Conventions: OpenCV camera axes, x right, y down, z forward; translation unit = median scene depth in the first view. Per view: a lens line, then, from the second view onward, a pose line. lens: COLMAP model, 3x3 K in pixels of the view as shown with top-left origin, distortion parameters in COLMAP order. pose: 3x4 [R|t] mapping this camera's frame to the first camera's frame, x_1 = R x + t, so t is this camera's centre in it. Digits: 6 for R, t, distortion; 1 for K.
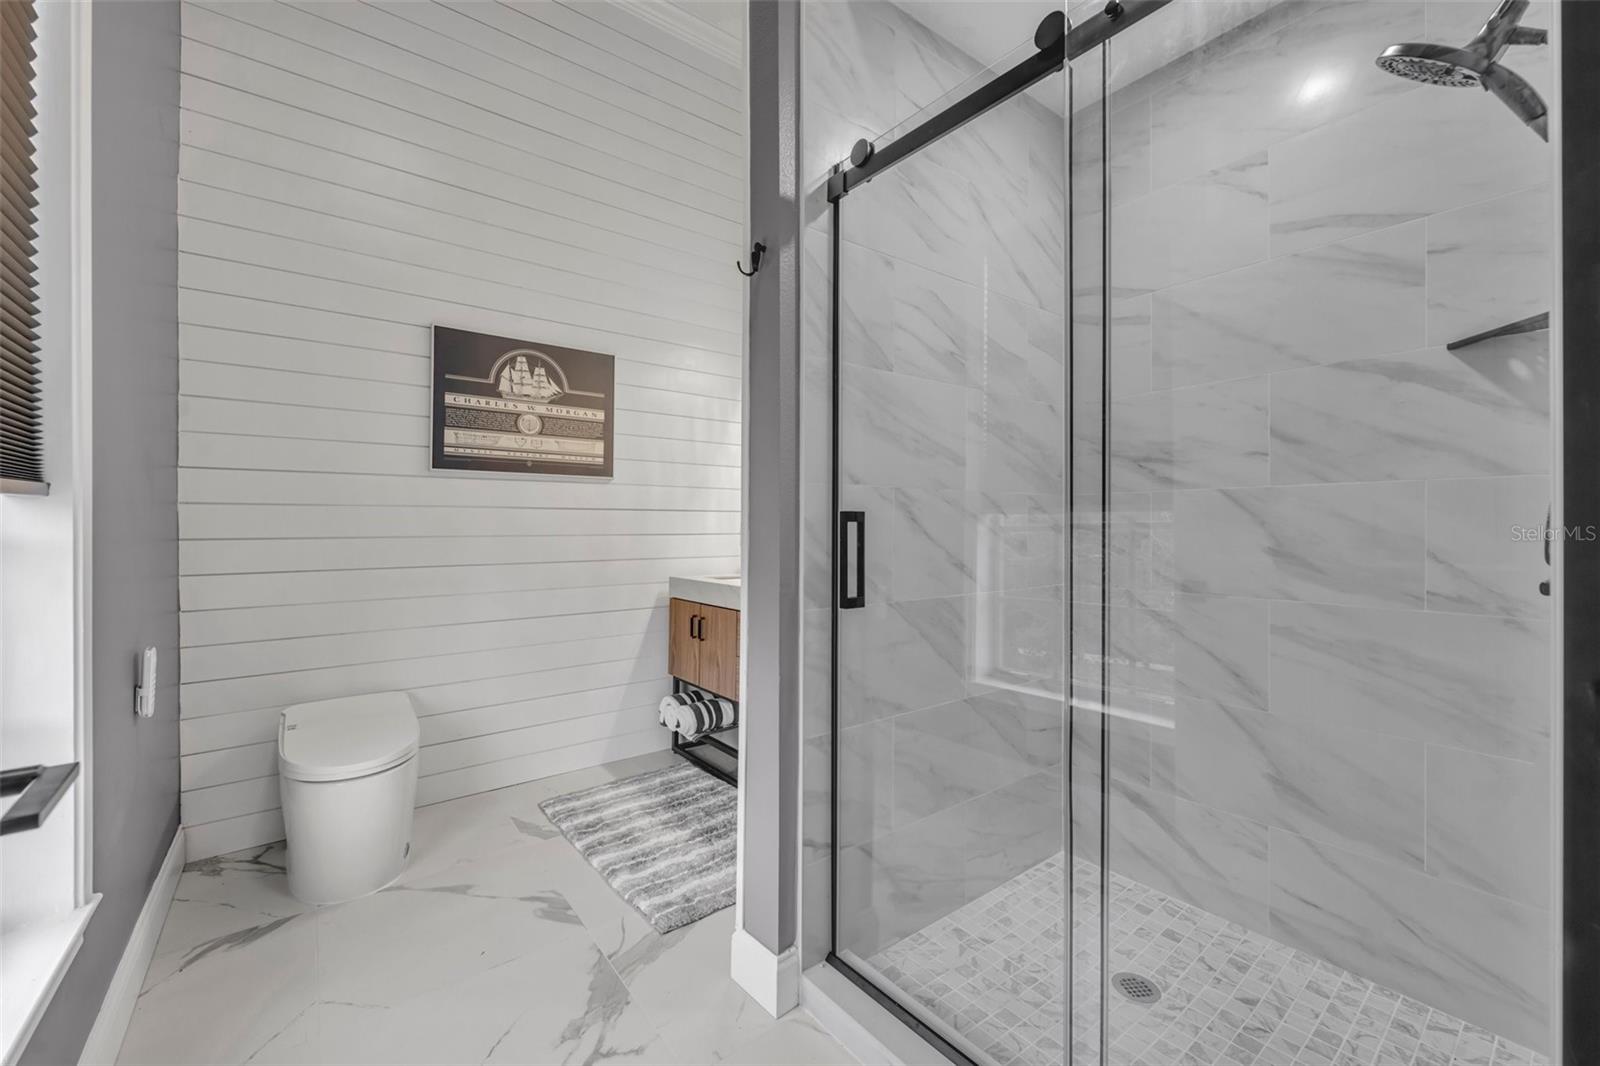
lens RADIAL K [[656.0, 0, 795.1], [0, 656.0, 523.9], [0, 0, 1]] dist [0.001121, -0.000792]
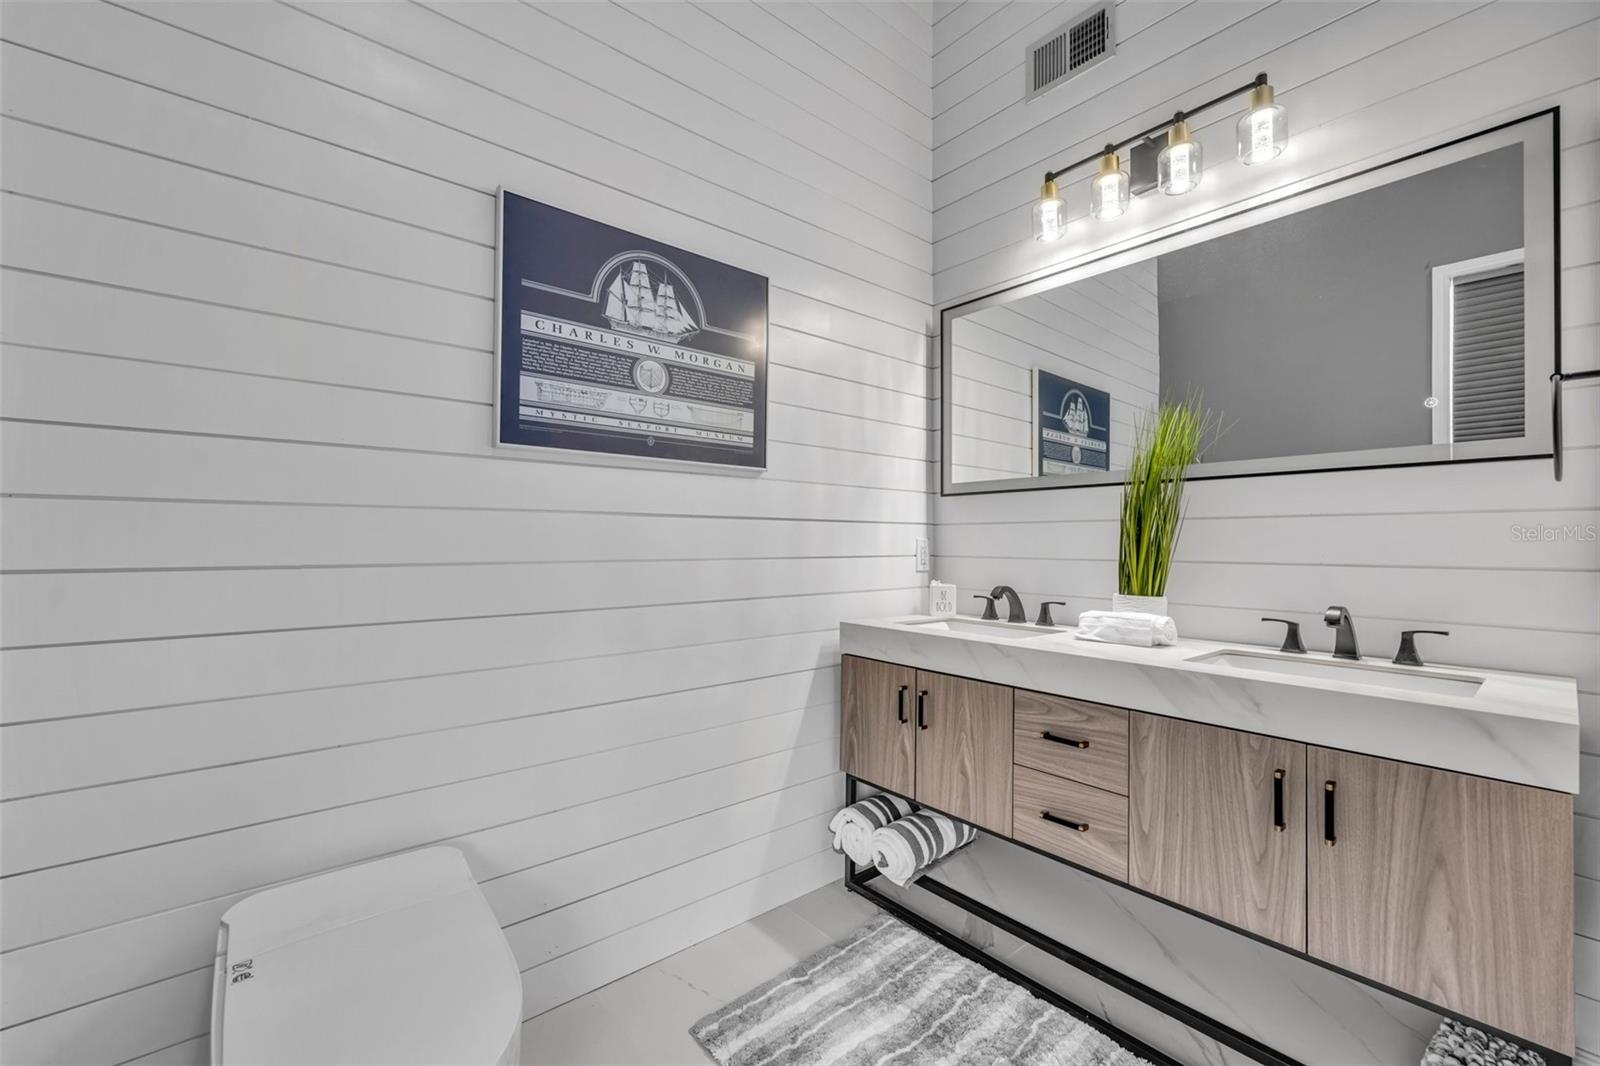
lens RADIAL K [[656.0, 0, 801.3], [0, 656.0, 541.9], [0, 0, 1]] dist [0.001121, -0.000792]
pose [[0.998712, 0.005077, 0.050490, -0.298476], [-0.005422, 0.999963, 0.006684, -0.003889], [-0.050454, -0.006949, 0.998702, 0.390358]]
